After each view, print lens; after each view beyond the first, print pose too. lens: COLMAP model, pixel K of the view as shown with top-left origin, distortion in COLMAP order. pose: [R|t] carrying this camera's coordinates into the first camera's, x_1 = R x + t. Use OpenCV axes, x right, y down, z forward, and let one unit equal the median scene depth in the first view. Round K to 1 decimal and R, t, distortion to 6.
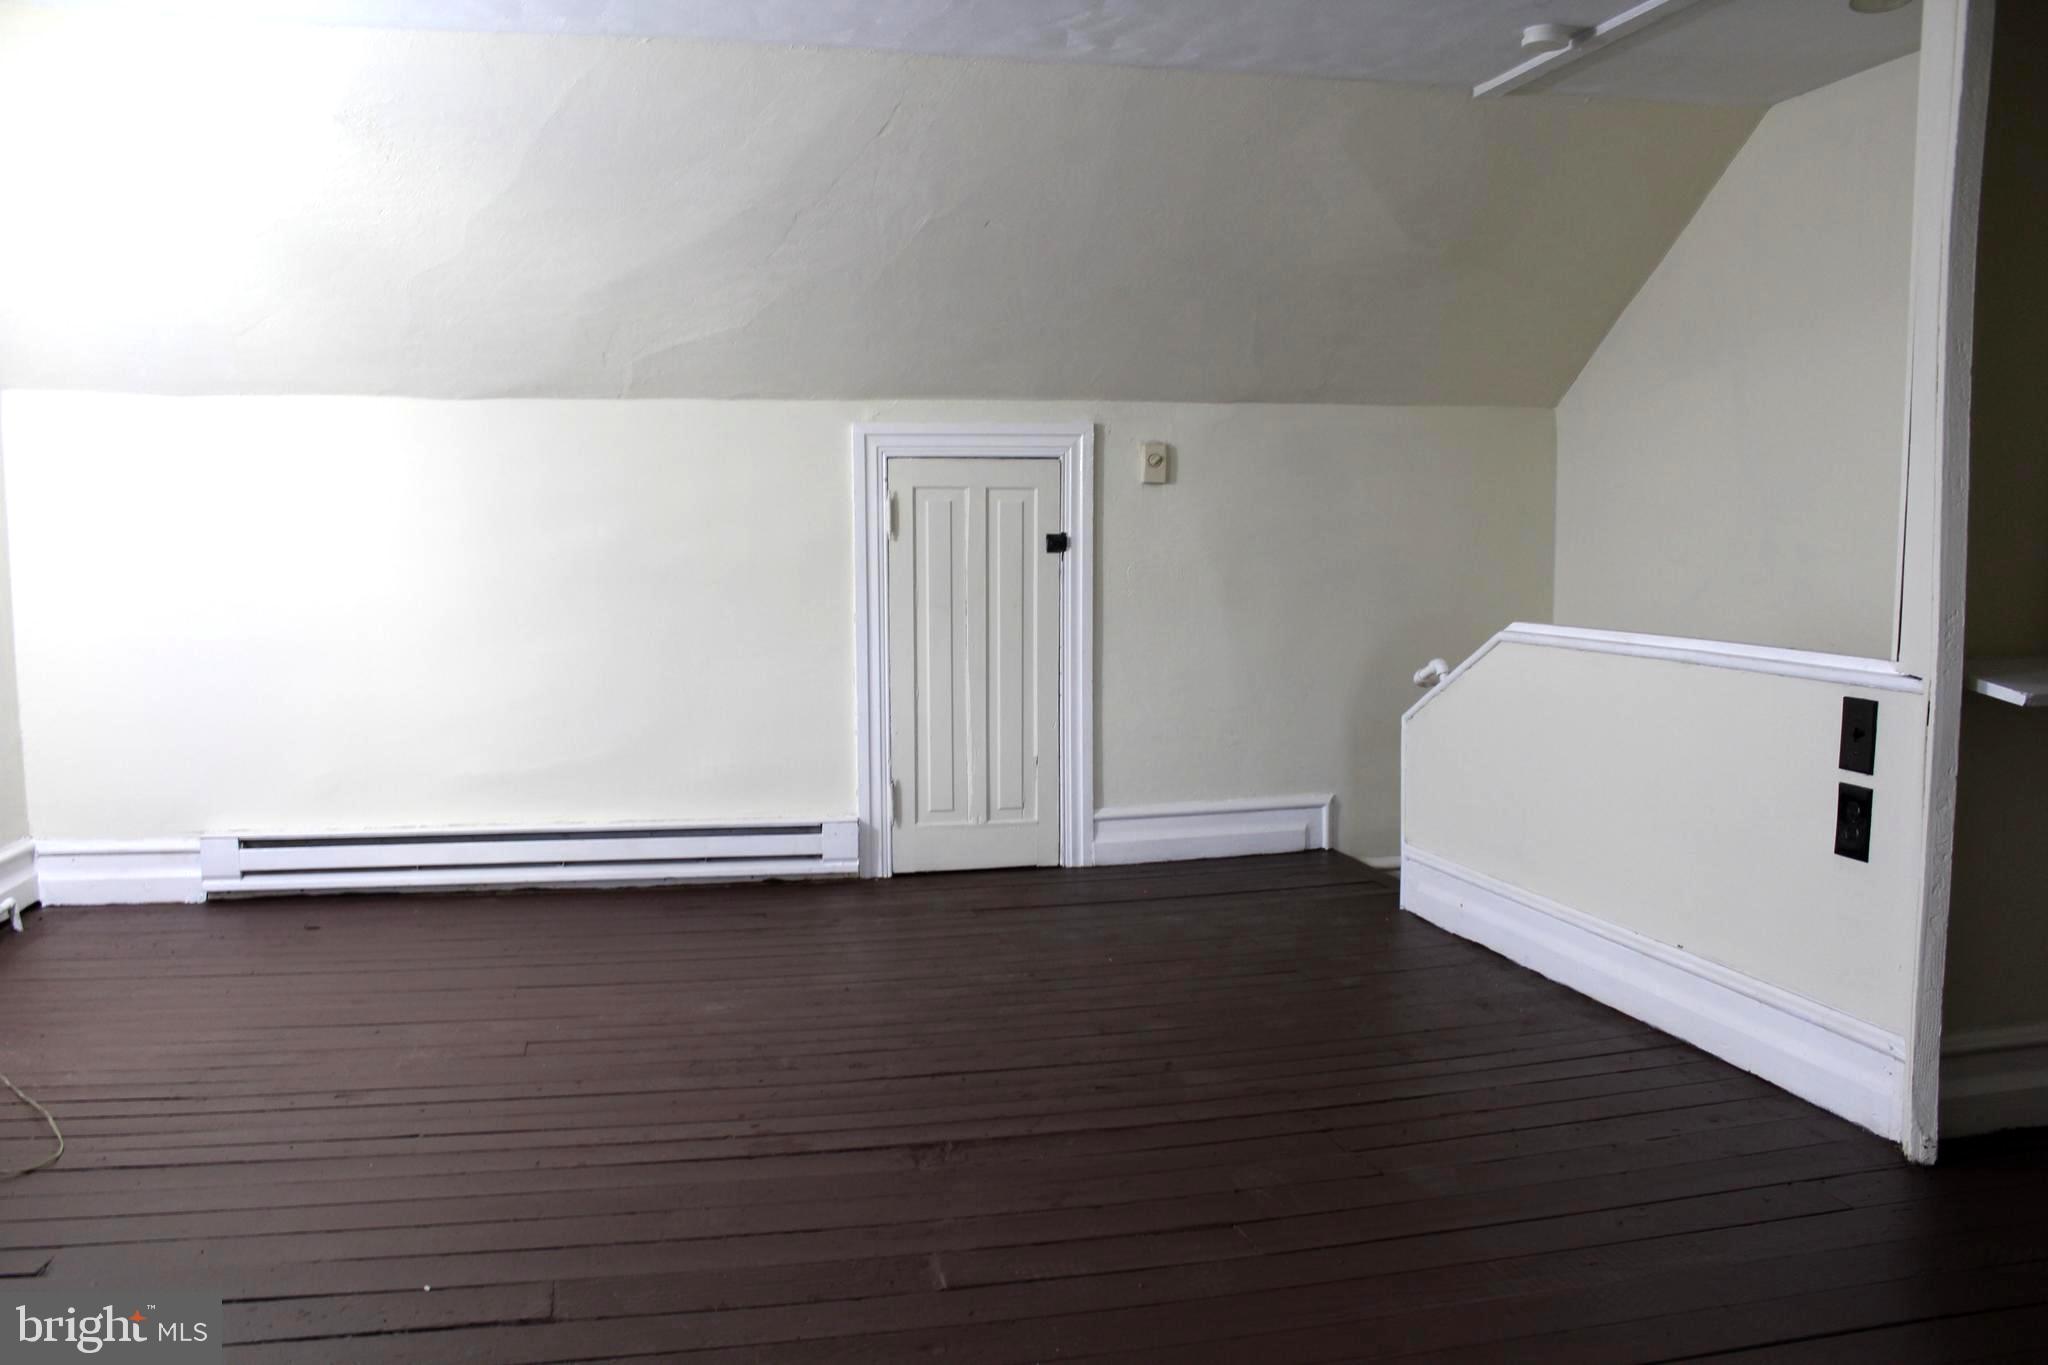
lens RADIAL K [[1670.5, 0, 1009.7], [0, 1670.5, 707.8], [0, 0, 1]] dist [-0.171054, 0.154966]
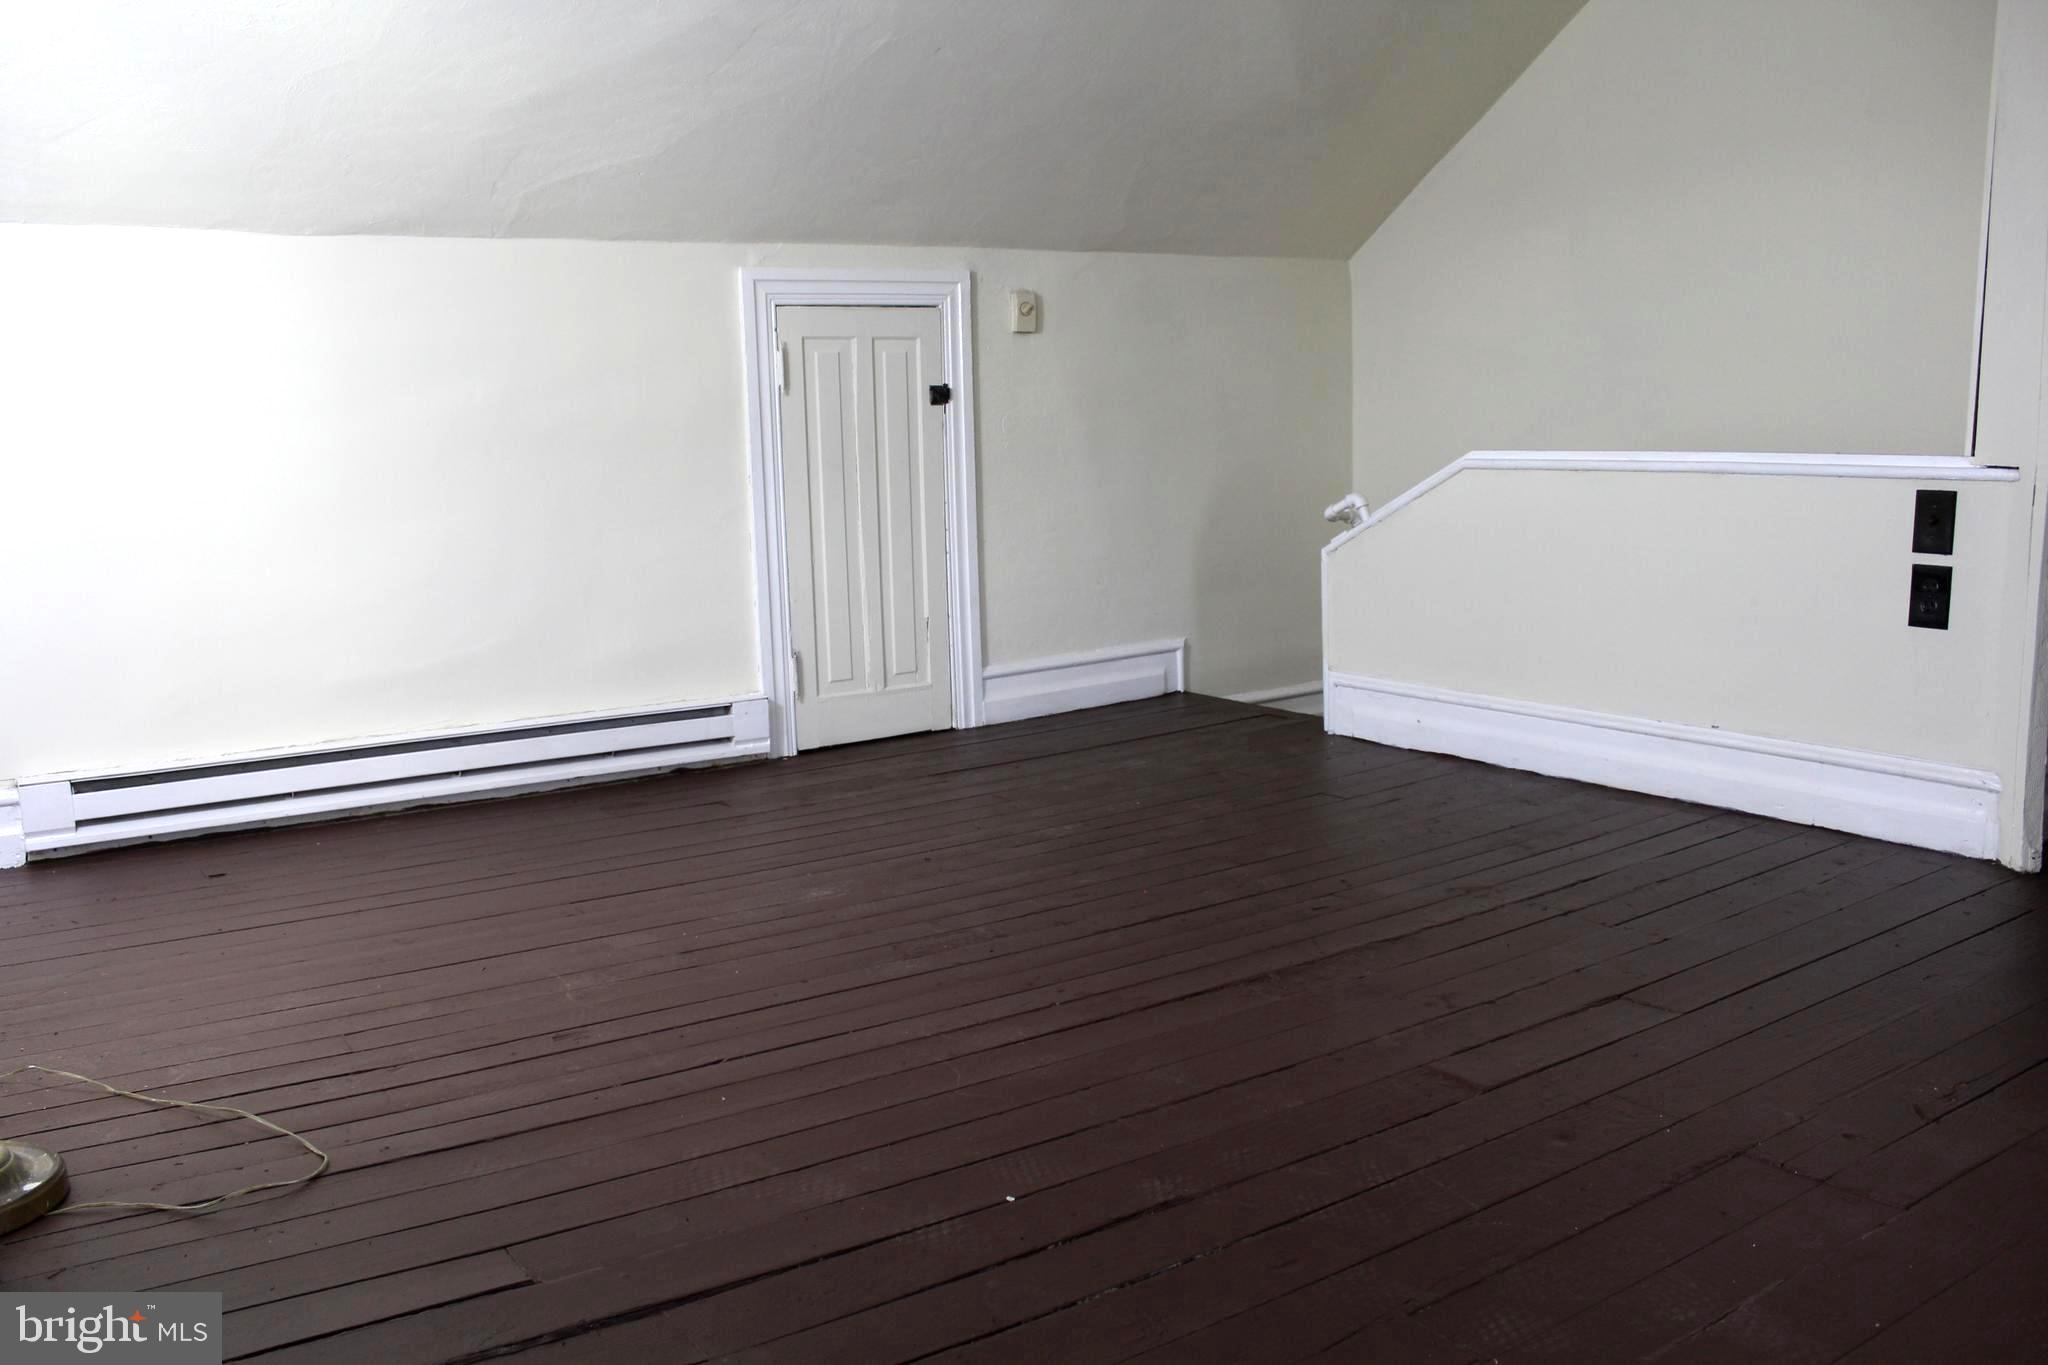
lens RADIAL K [[1670.5, 0, 1009.7], [0, 1670.5, 707.8], [0, 0, 1]] dist [-0.171054, 0.154966]
pose [[0.932994, -0.084384, 0.349859, -0.289758], [0.062342, 0.995322, 0.073813, 0.013290], [-0.354450, -0.047056, 0.933890, 0.080935]]
